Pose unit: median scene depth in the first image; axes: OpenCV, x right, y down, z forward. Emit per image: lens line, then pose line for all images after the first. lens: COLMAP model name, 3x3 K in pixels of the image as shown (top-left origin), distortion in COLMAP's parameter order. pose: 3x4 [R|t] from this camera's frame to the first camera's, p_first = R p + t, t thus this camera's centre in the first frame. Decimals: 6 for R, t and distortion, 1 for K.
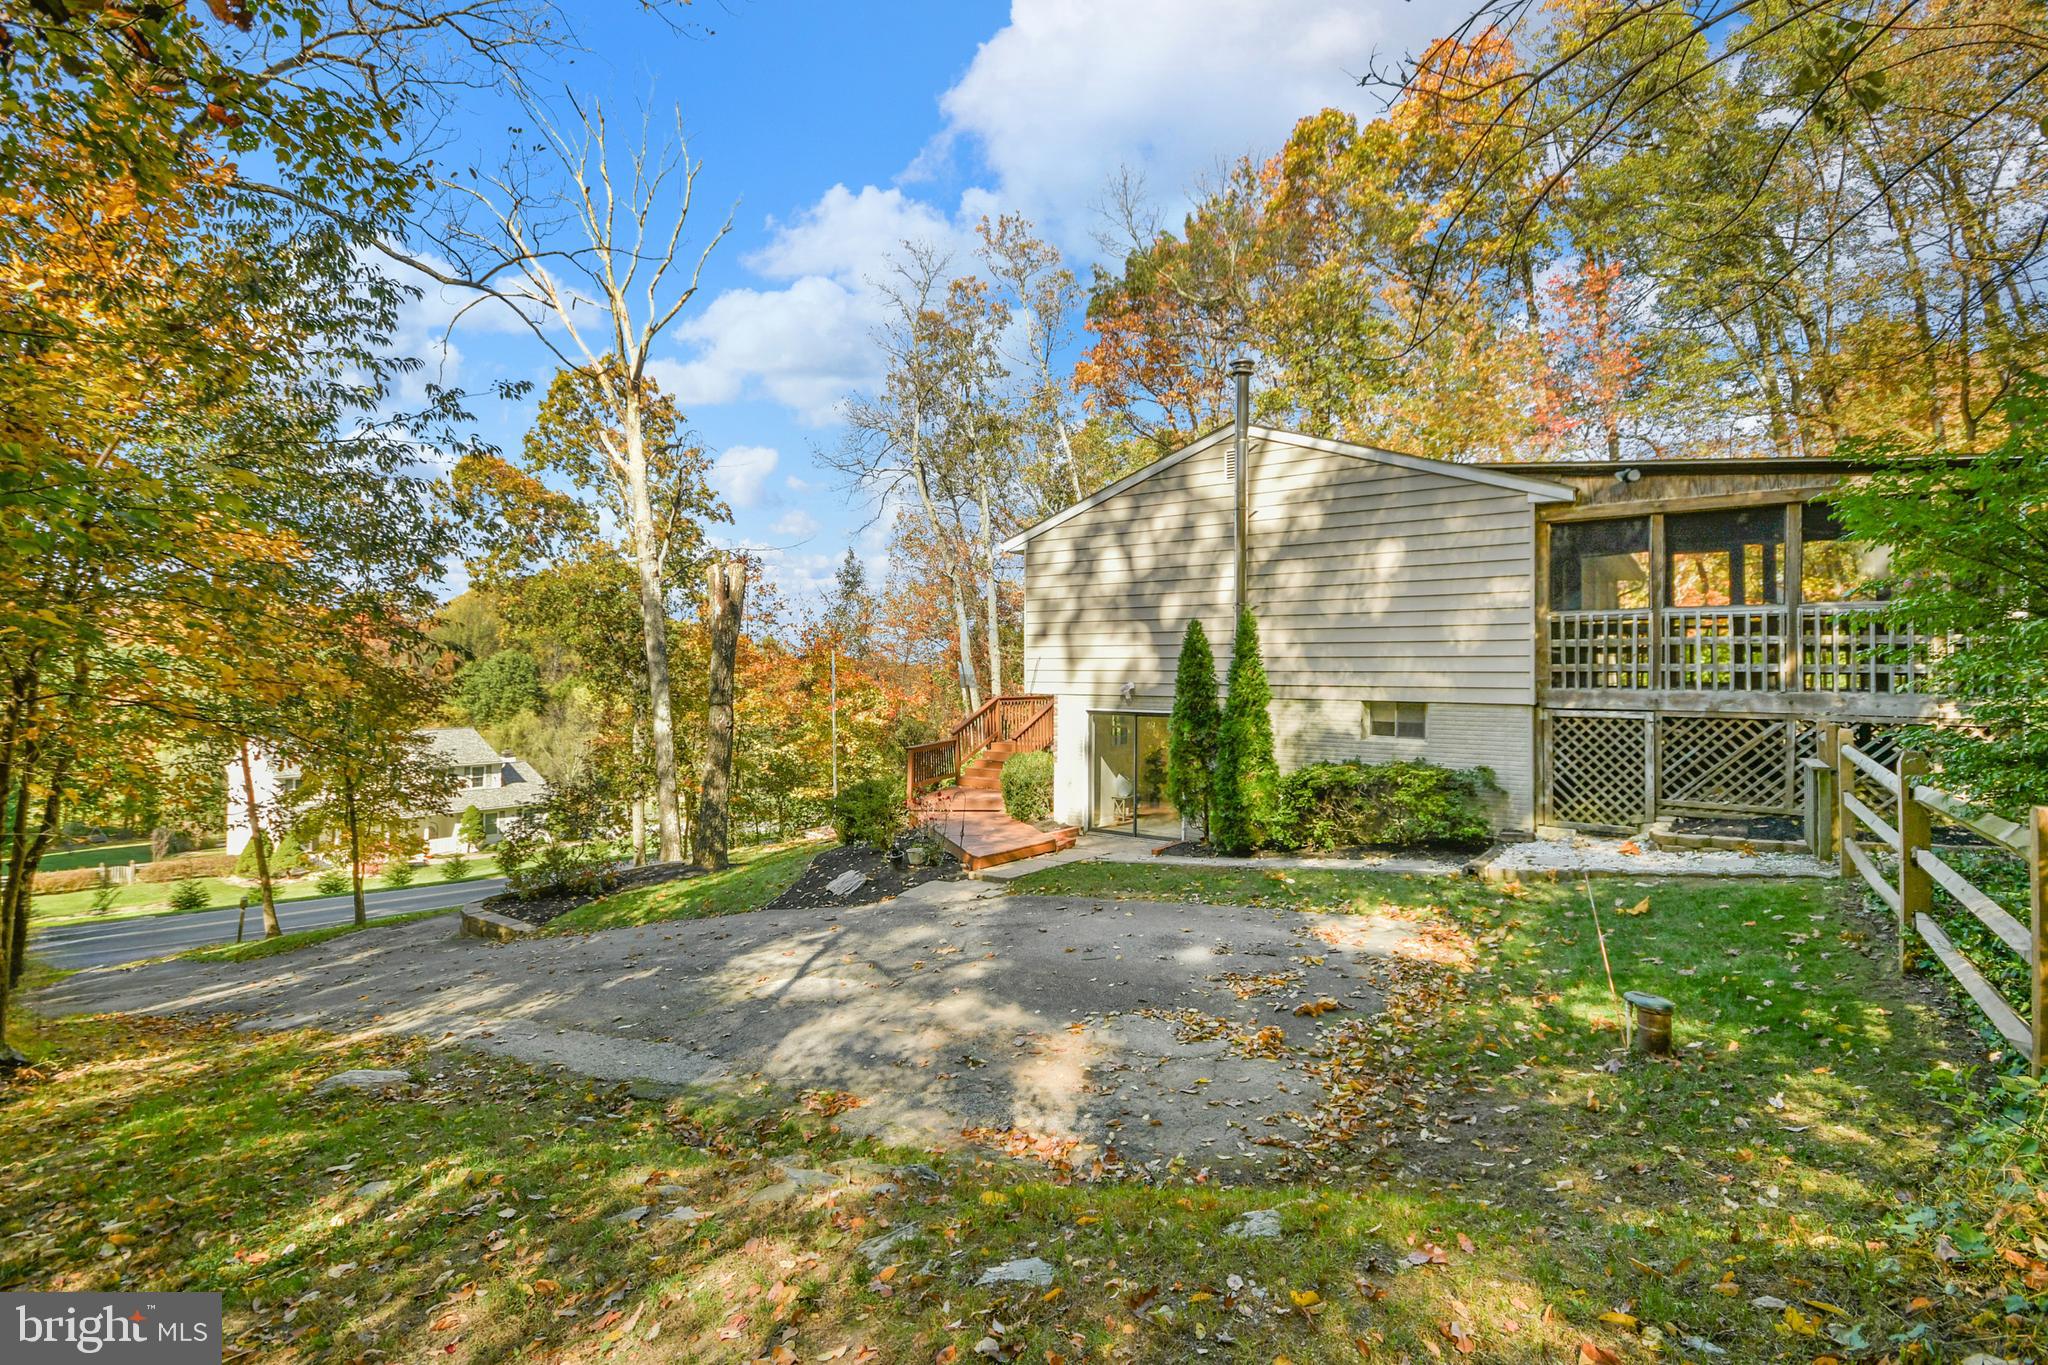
lens RADIAL K [[940.4, 0, 947.6], [0, 940.4, 700.1], [0, 0, 1]] dist [0.002447, -0.009552]
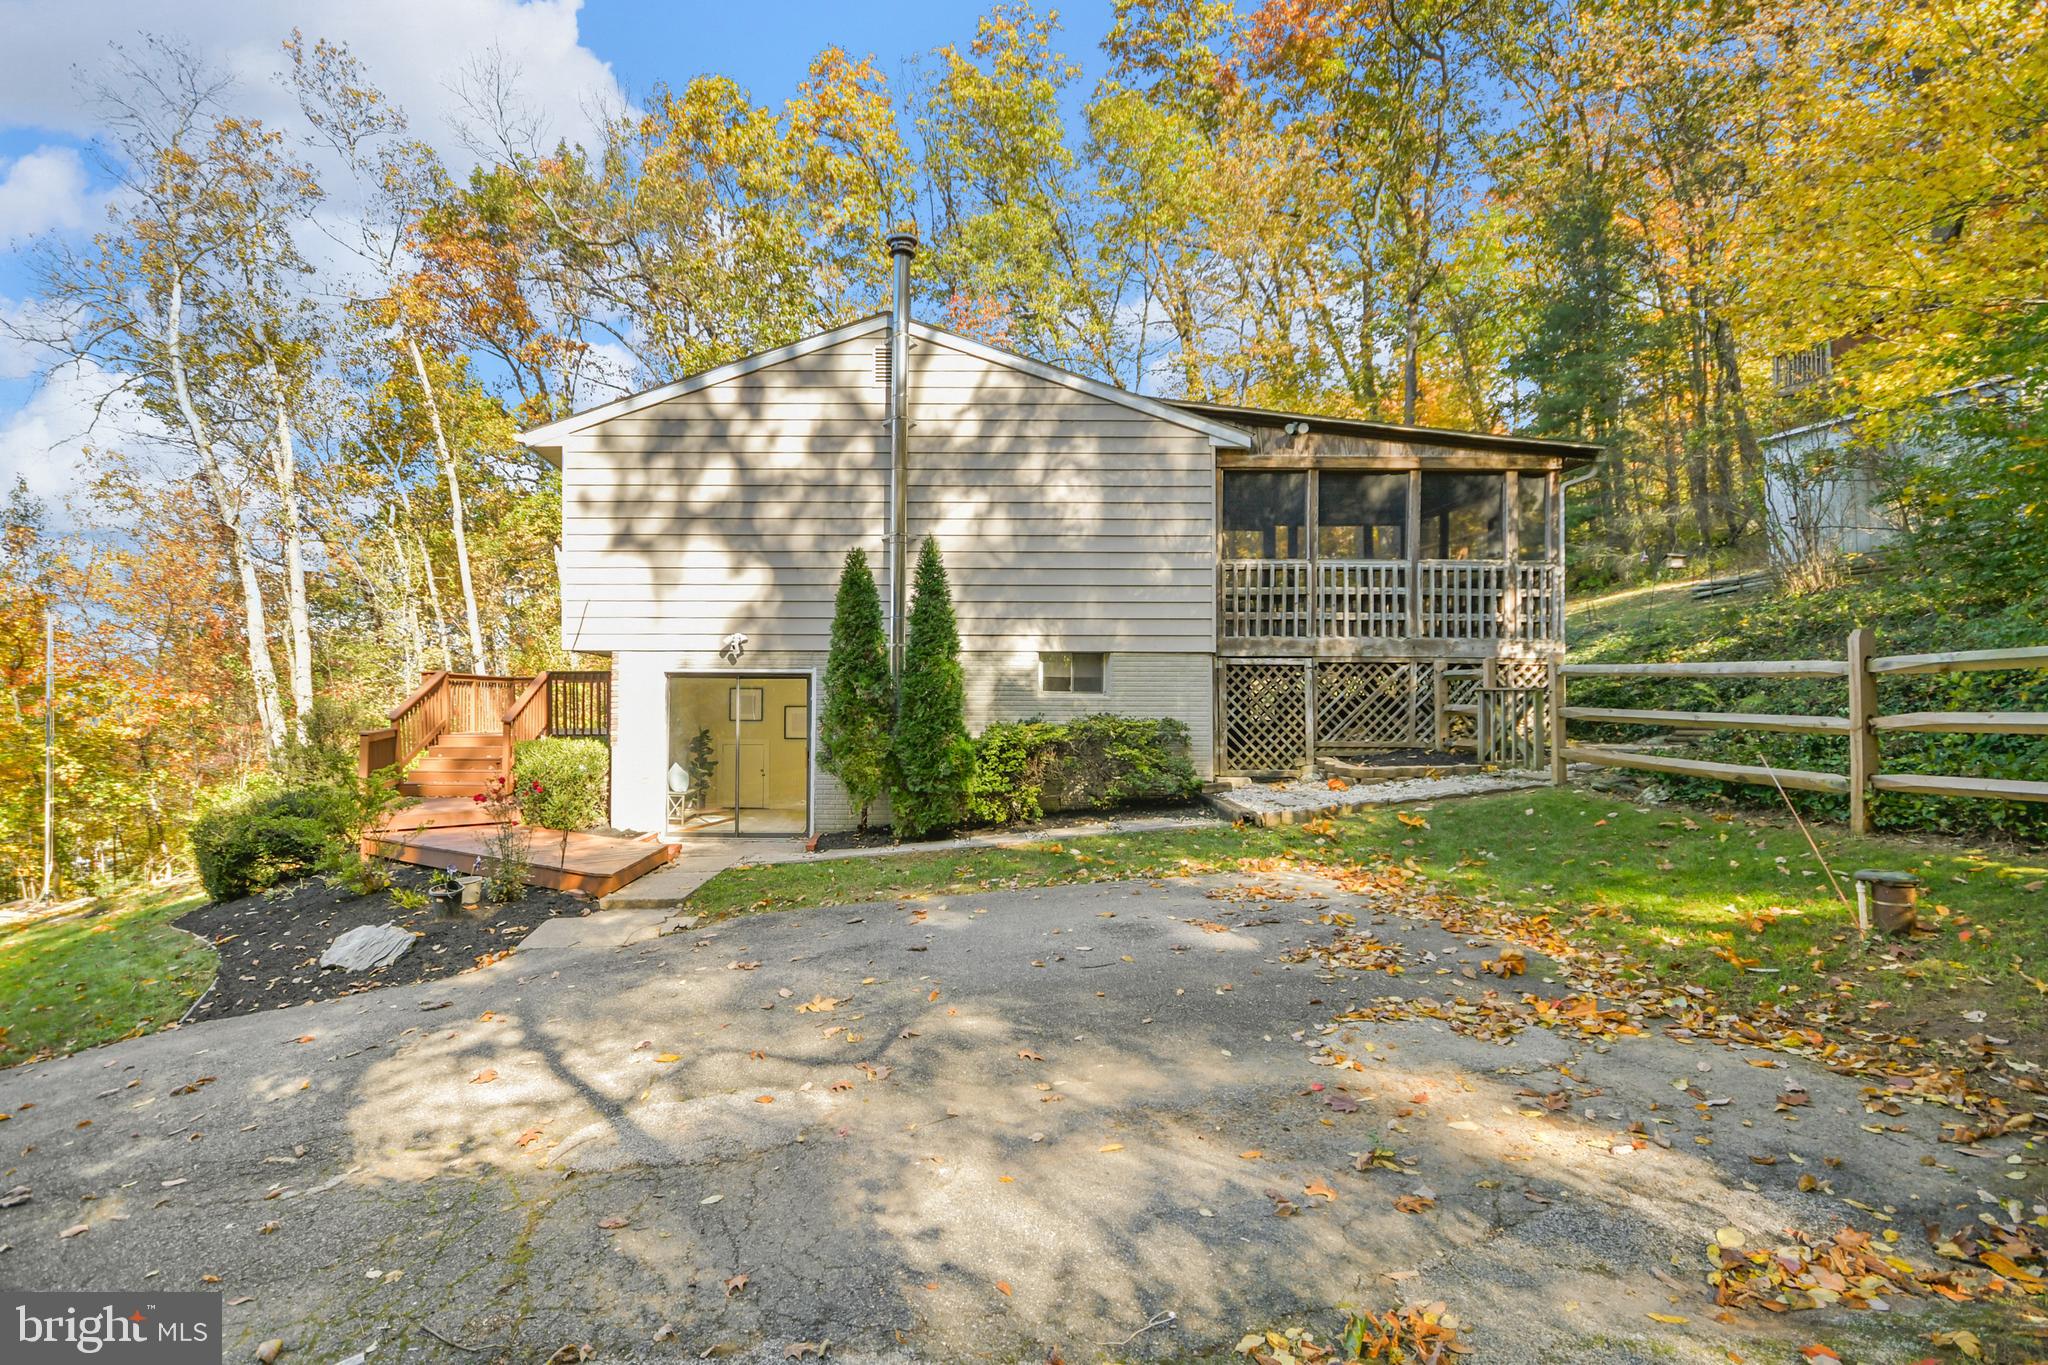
lens RADIAL K [[1032.3, 0, 1024.0], [0, 1032.3, 682.5], [0, 0, 1]] dist [0.003365, 0.000959]
pose [[0.777380, 0.003614, 0.629021, -0.215183], [0.011451, 0.999737, -0.019895, 0.057255], [-0.628927, 0.022669, 0.777134, 0.297702]]
